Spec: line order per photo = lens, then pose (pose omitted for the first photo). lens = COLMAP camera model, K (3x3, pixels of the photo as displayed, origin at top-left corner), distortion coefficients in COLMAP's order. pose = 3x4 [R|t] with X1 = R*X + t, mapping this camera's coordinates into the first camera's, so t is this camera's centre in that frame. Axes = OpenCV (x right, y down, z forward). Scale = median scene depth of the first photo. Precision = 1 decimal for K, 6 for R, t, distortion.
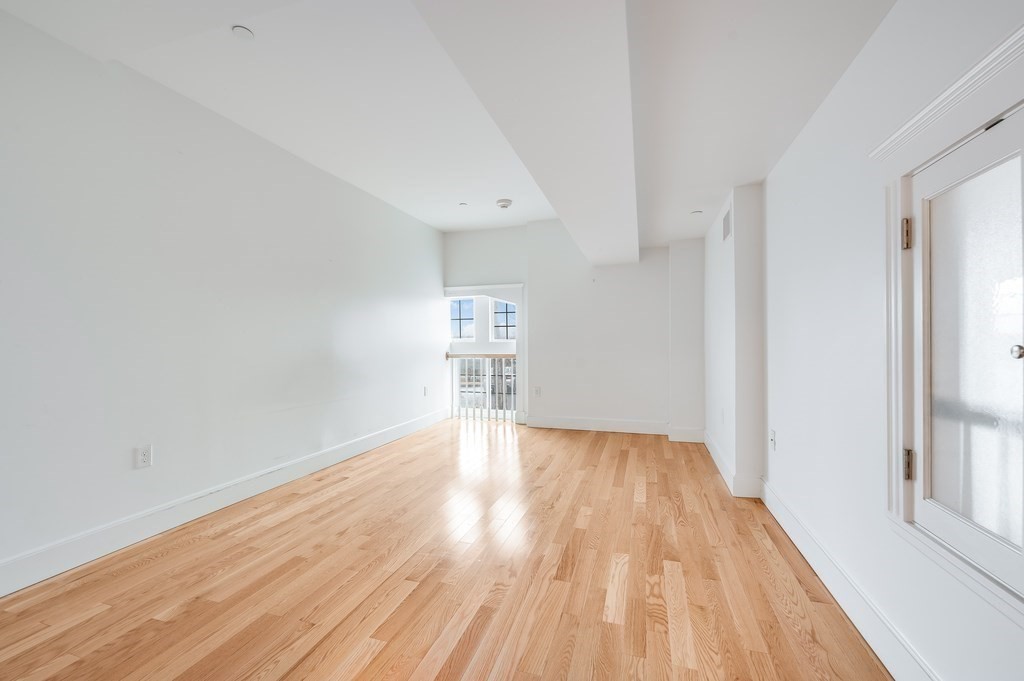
lens RADIAL K [[415.9, 0, 512.0], [0, 415.9, 340.5], [0, 0, 1]] dist [-0.002687, -0.000273]
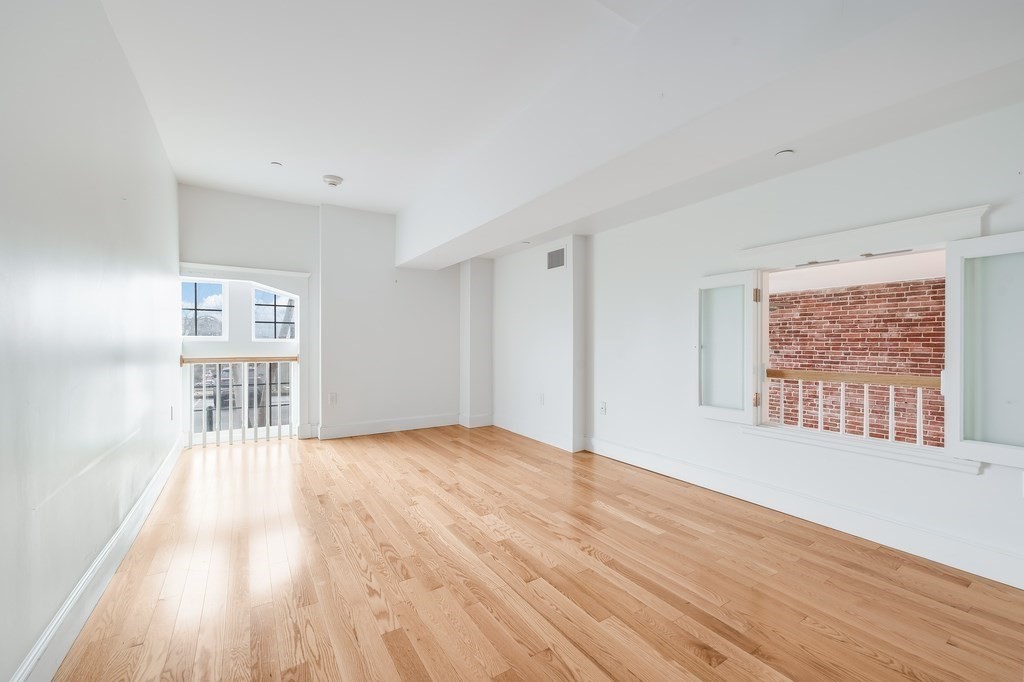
lens RADIAL K [[412.5, 0, 513.9], [0, 412.5, 339.0], [0, 0, 1]] dist [-0.002015, -0.000263]
pose [[0.630274, 0.017167, 0.776183, -0.583209], [-0.009873, 0.999852, -0.014096, 0.008442], [-0.776310, 0.001221, 0.630350, 0.230094]]
